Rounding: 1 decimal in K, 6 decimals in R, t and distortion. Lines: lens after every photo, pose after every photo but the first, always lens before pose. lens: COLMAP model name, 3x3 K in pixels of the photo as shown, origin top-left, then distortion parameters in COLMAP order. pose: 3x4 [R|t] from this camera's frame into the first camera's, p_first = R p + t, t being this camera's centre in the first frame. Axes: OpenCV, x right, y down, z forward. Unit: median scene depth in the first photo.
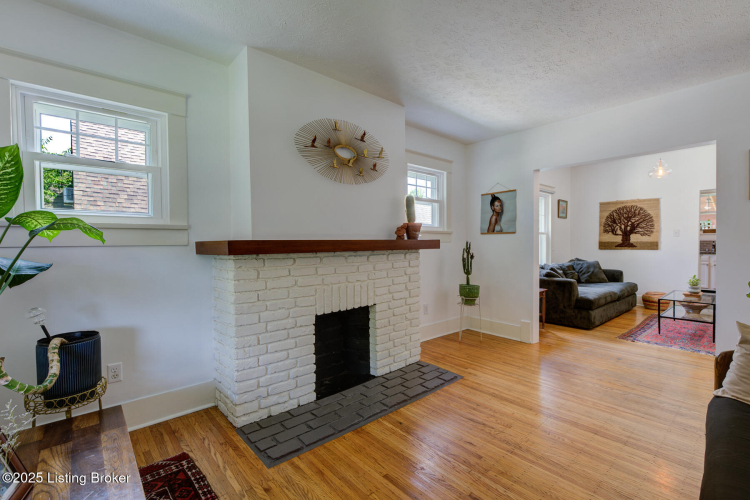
lens RADIAL K [[339.7, 0, 375.0], [0, 339.7, 250.0], [0, 0, 1]] dist [-0.001494, -0.000110]
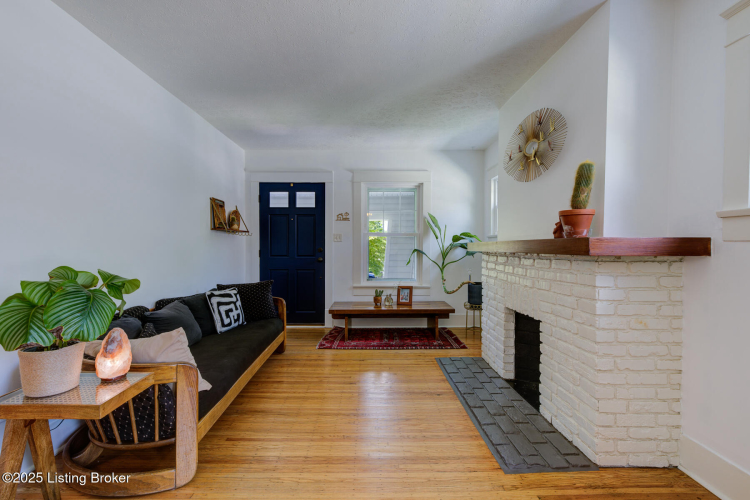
lens RADIAL K [[334.6, 0, 375.0], [0, 334.6, 250.0], [0, 0, 1]] dist [-0.000346, -0.000022]
pose [[-0.652017, 0.008143, -0.758161, 0.944040], [-0.014987, 0.999609, 0.023625, -0.021291], [0.758056, 0.026766, -0.651639, 1.343161]]
